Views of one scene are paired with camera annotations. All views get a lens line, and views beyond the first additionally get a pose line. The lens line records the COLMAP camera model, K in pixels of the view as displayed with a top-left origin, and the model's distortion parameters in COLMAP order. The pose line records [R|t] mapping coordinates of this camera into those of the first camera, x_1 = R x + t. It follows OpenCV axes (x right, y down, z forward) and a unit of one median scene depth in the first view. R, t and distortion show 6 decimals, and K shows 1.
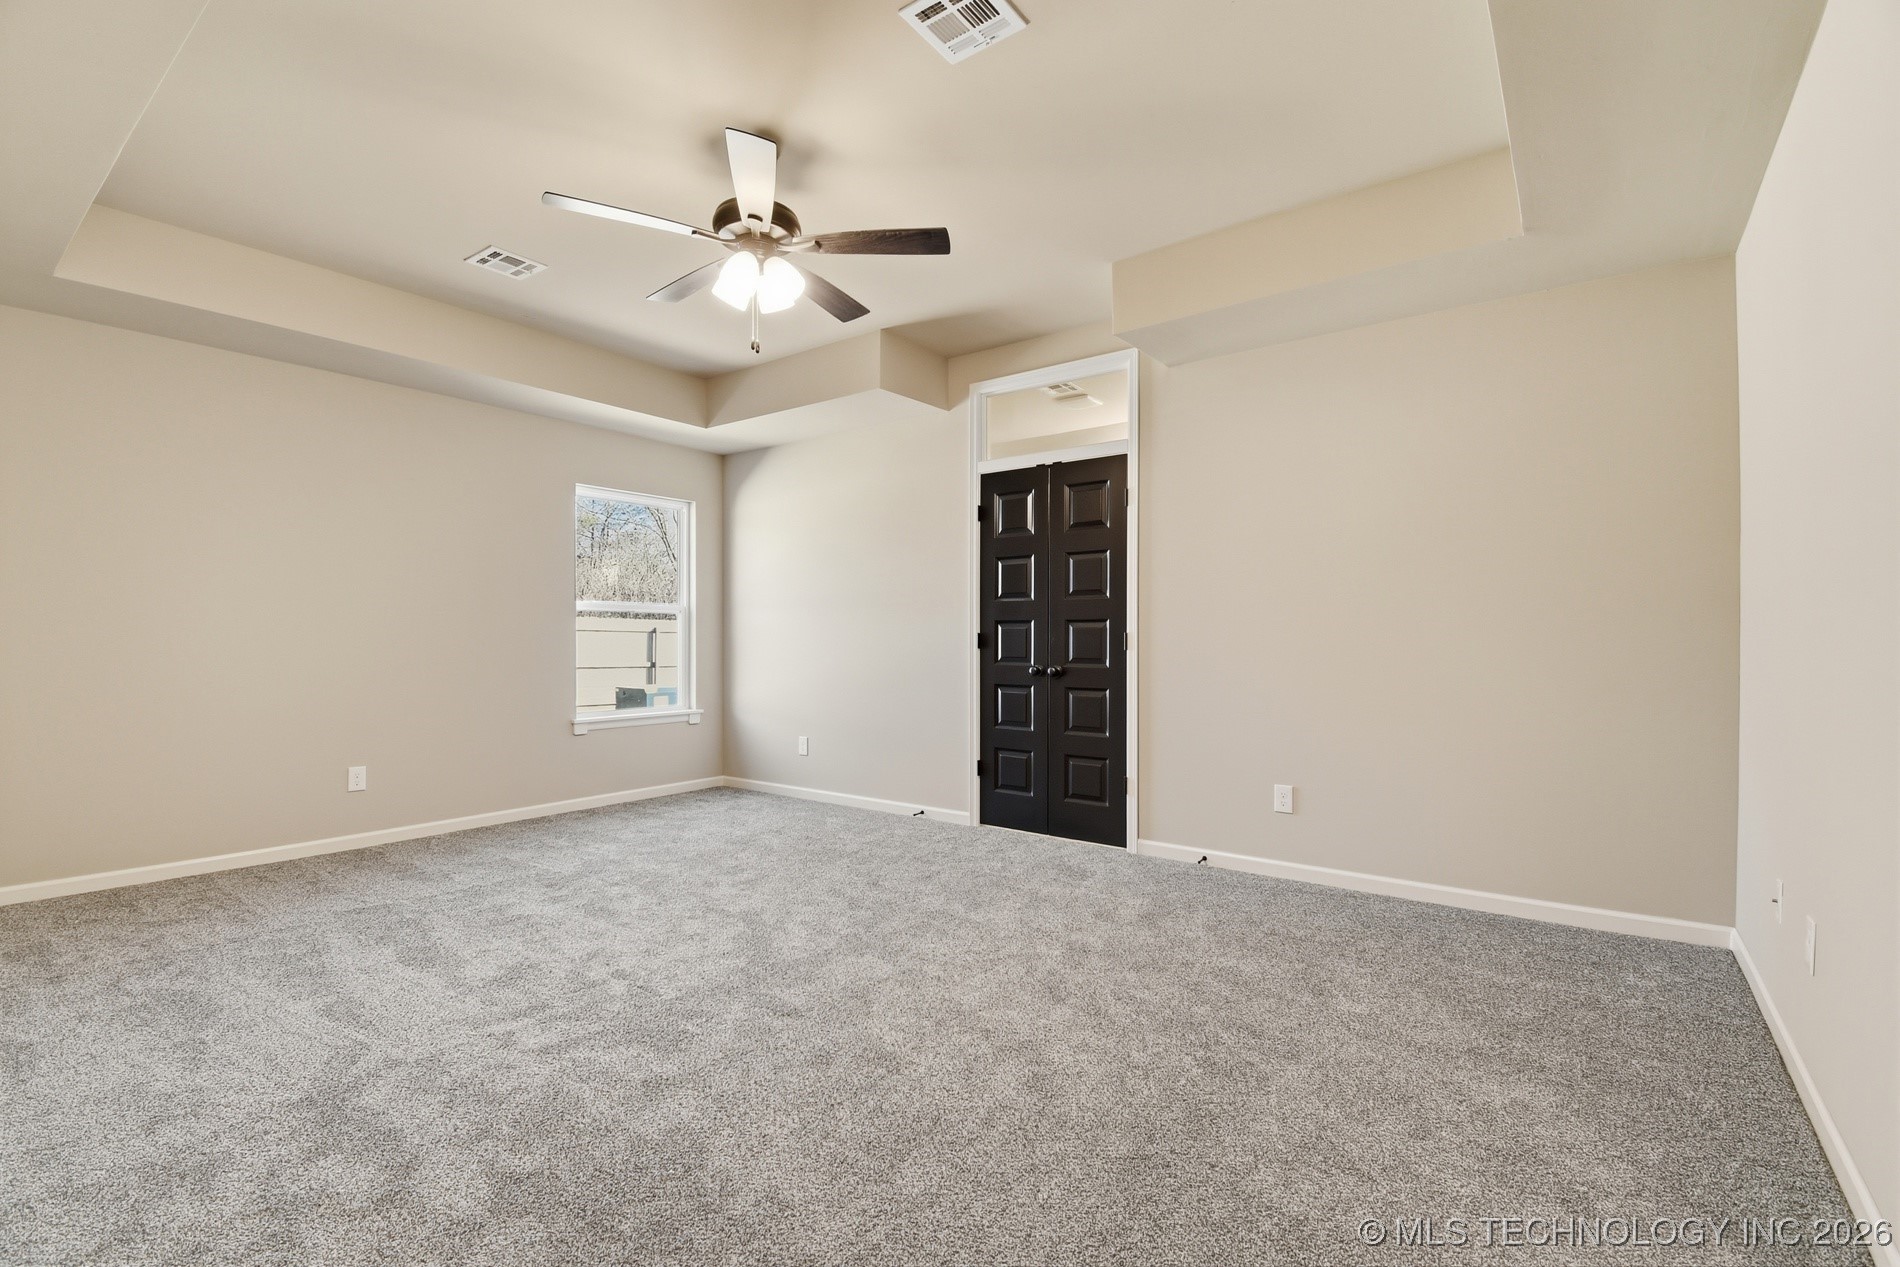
lens RADIAL K [[857.5, 0, 957.0], [0, 857.5, 638.9], [0, 0, 1]] dist [0.007740, -0.019403]
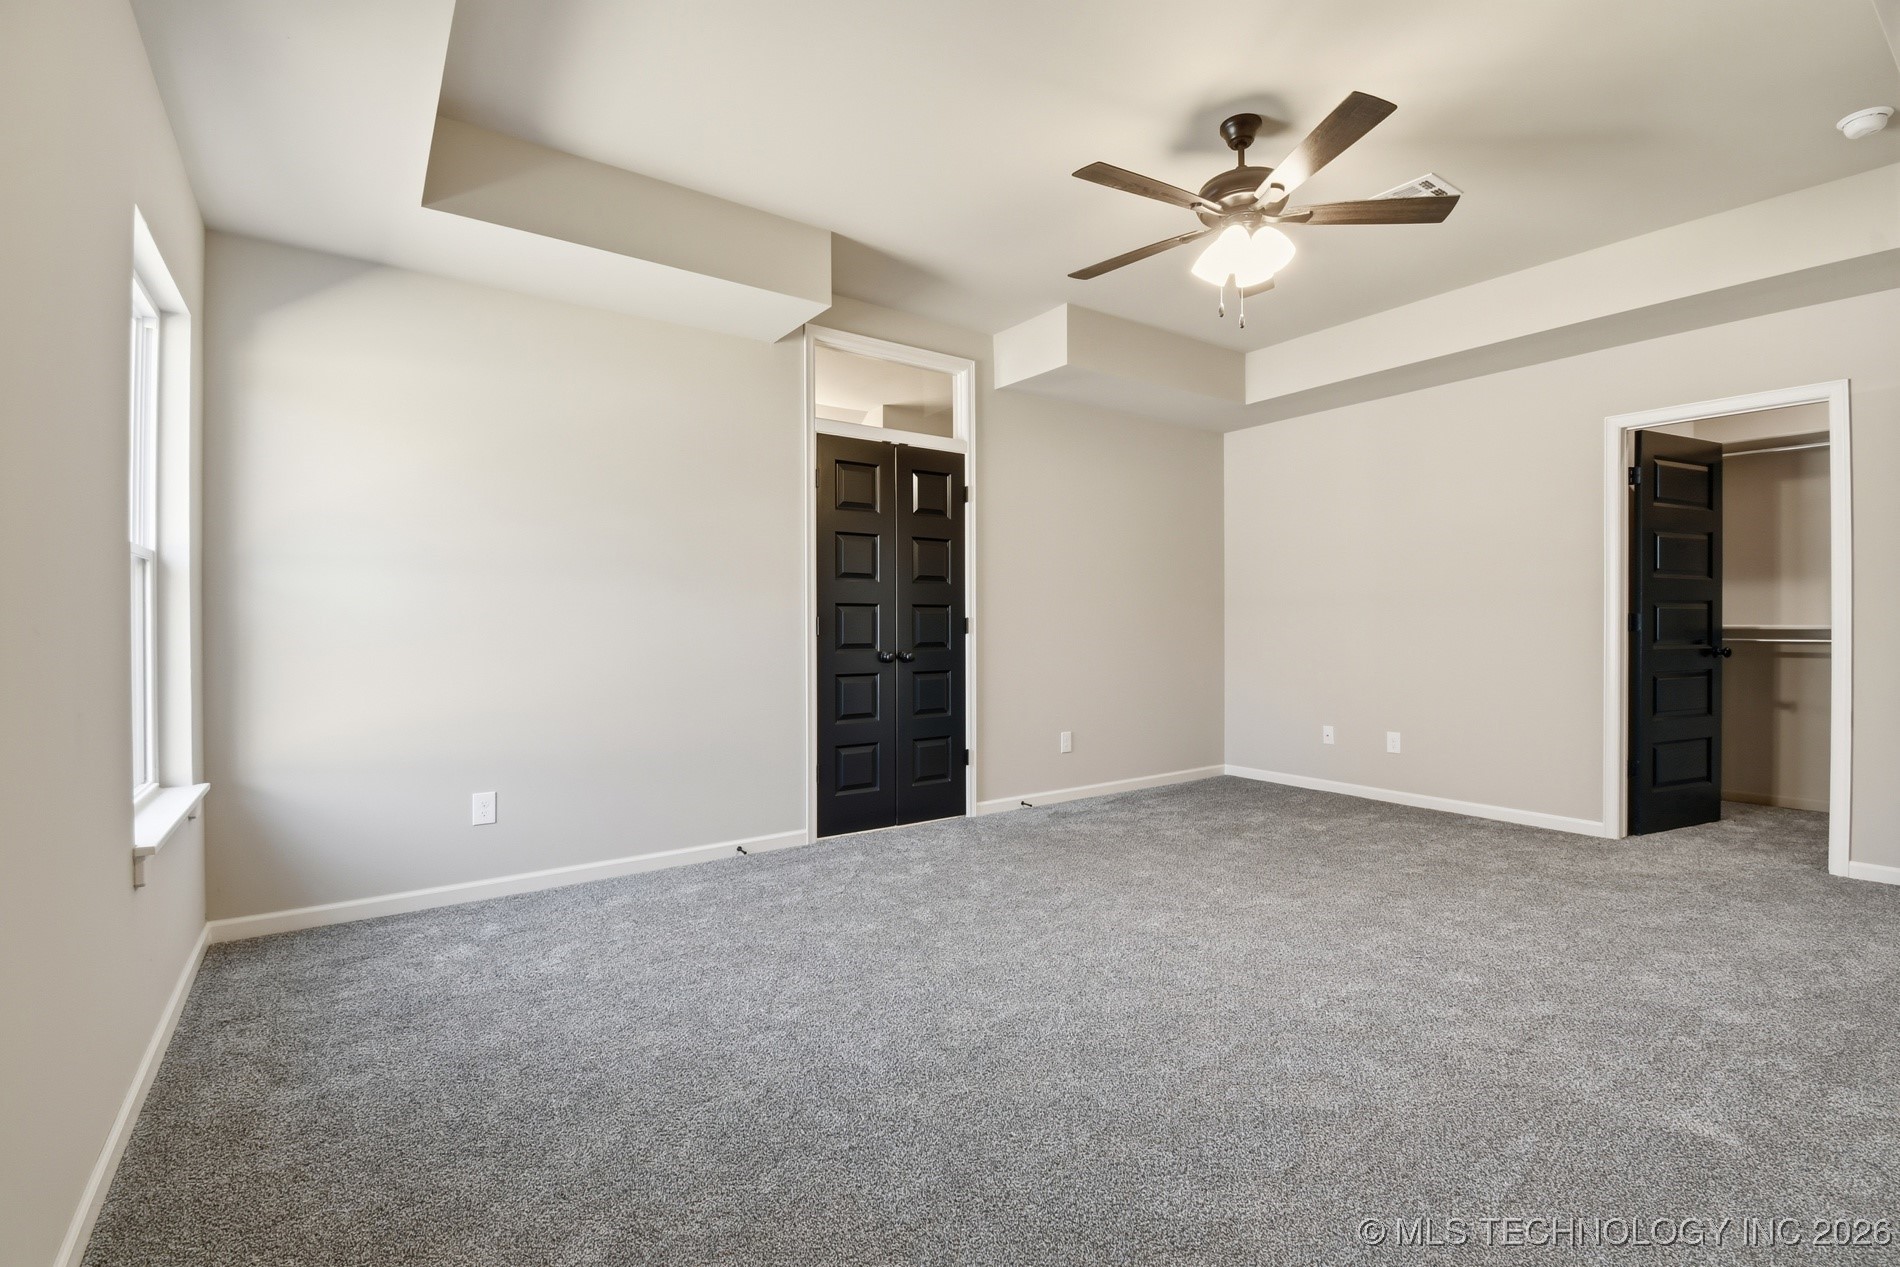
lens RADIAL K [[855.3, 0, 944.7], [0, 855.3, 620.7], [0, 0, 1]] dist [0.014698, -0.025458]
pose [[0.314016, 0.004679, 0.949406, -0.854726], [0.009344, 0.999924, -0.008018, 0.004098], [-0.949372, 0.011389, 0.313948, 0.676843]]
